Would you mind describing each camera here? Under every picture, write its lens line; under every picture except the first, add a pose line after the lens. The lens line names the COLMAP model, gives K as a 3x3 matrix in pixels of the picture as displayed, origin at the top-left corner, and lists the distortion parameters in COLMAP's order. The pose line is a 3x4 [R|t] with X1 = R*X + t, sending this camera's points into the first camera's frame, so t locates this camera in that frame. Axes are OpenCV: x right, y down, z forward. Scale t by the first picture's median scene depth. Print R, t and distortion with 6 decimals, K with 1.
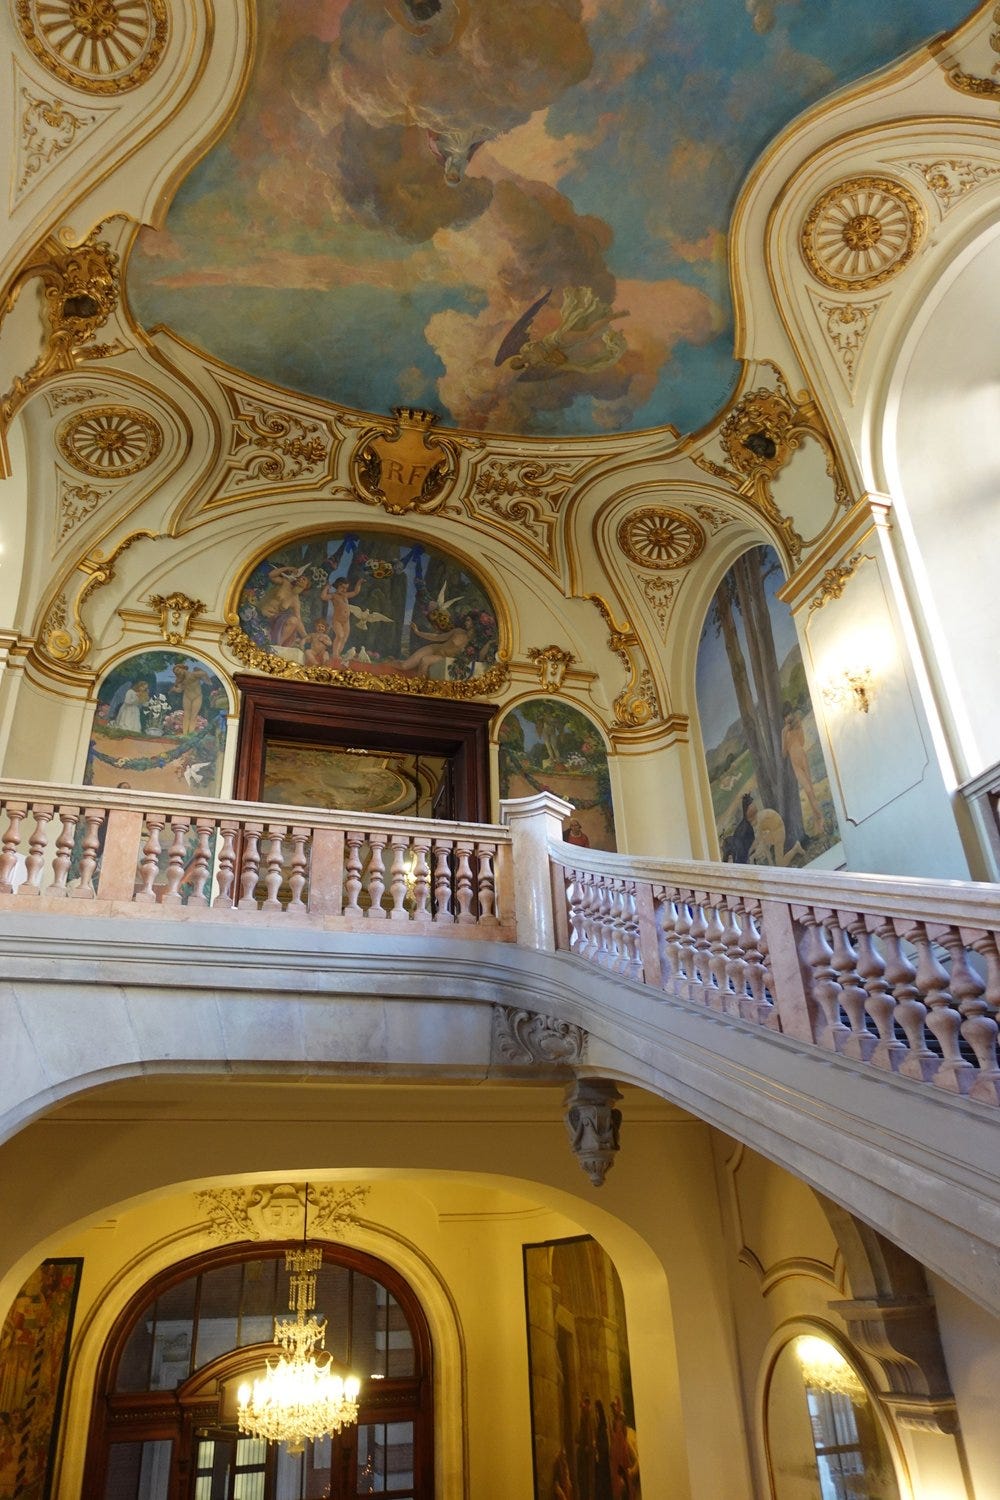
lens RADIAL K [[1042.6, 0, 500.0], [0, 1042.6, 750.0], [0, 0, 1]] dist [-0.001964, -0.008765]
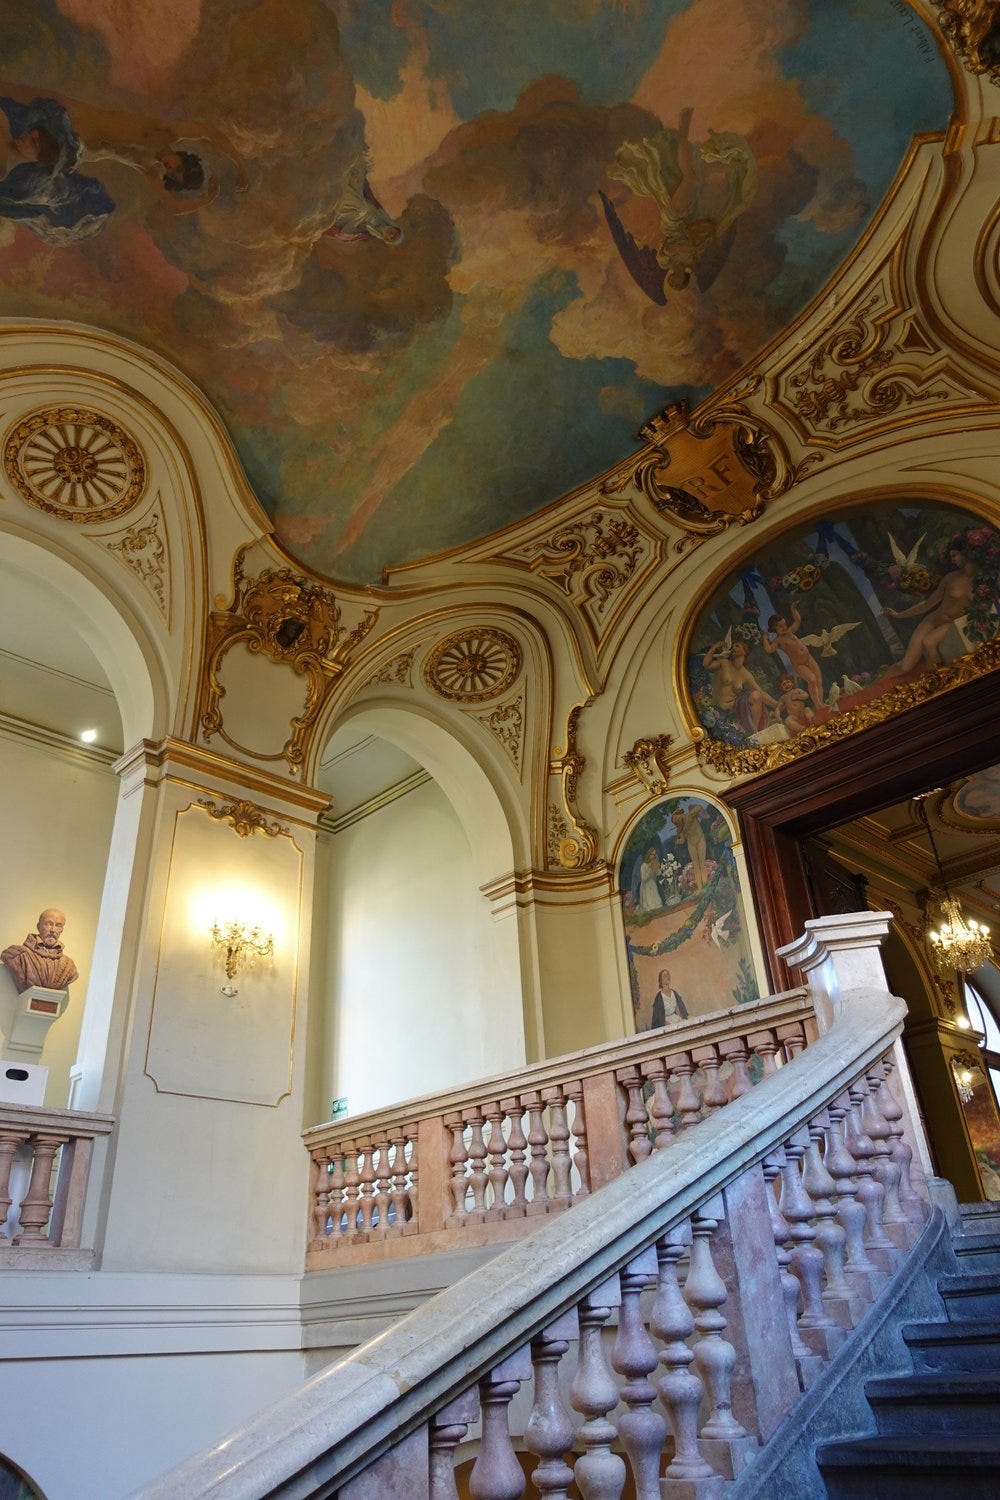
lens RADIAL K [[1042.6, 0, 500.0], [0, 1042.6, 750.0], [0, 0, 1]] dist [-0.001964, -0.008765]
pose [[0.449414, -0.436466, -0.779438, 0.343521], [0.444009, 0.866247, -0.229067, 0.009567], [0.775166, -0.243131, 0.583099, 0.390595]]
